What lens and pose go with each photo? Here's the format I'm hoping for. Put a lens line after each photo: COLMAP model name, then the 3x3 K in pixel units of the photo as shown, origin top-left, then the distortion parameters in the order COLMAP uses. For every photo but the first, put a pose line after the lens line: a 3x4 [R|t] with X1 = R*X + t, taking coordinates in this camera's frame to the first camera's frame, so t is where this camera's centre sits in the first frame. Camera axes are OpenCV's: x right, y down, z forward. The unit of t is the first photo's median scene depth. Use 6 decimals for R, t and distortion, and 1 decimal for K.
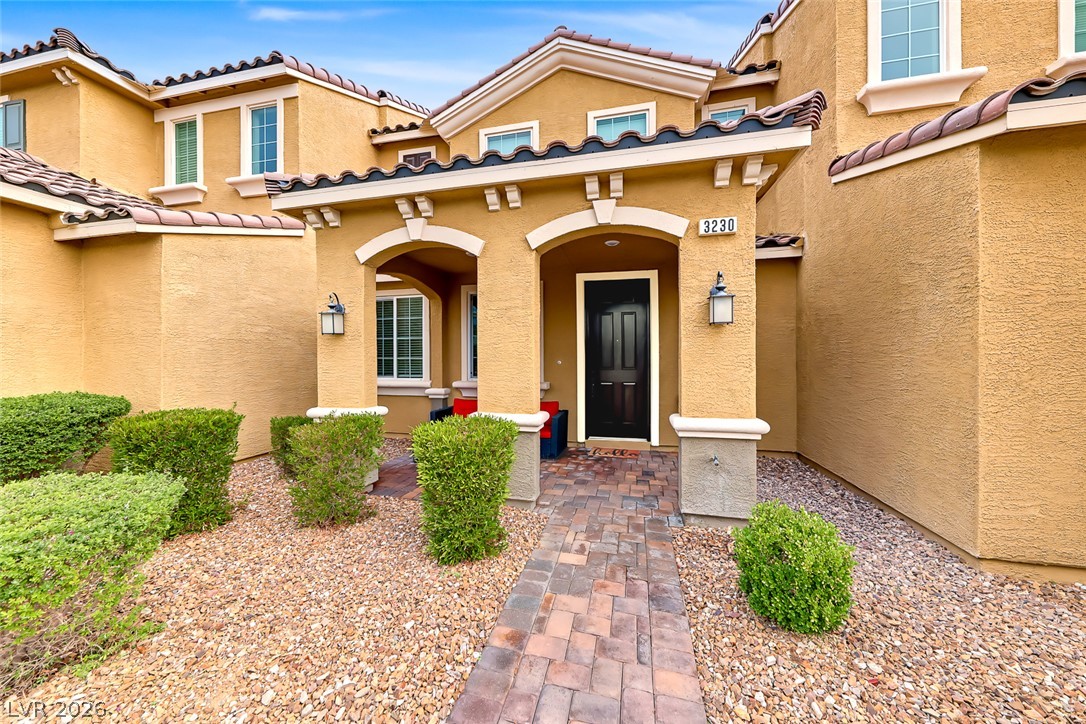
lens RADIAL K [[382.4, 0, 539.3], [0, 382.4, 357.6], [0, 0, 1]] dist [0.003020, 0.000053]
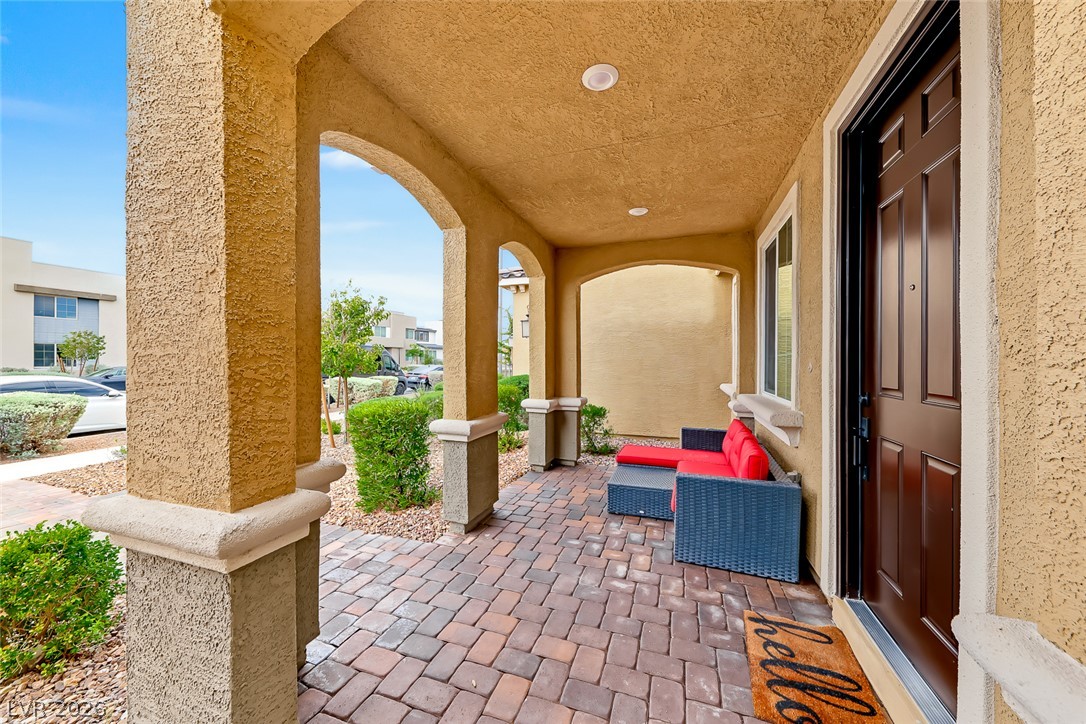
lens RADIAL K [[382.4, 0, 539.3], [0, 382.4, 357.6], [0, 0, 1]] dist [0.003020, 0.000053]
pose [[-0.097181, 0.004166, -0.995258, 0.528592], [-0.001912, 0.999989, 0.004373, -0.002049], [0.995265, 0.002328, -0.097172, 0.822768]]
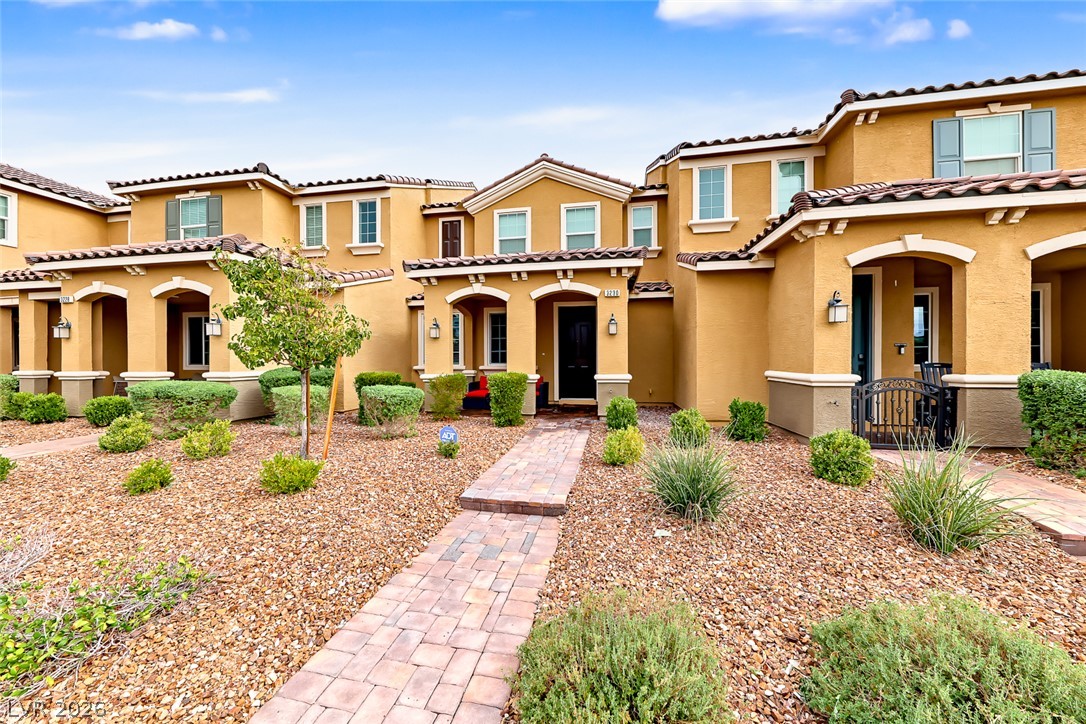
lens RADIAL K [[382.4, 0, 539.3], [0, 382.4, 357.6], [0, 0, 1]] dist [0.003020, 0.000053]
pose [[0.998575, 0.001342, 0.053347, -0.060363], [-0.001120, 0.999991, -0.004203, 0.035088], [-0.053352, 0.004138, 0.998567, -0.734676]]
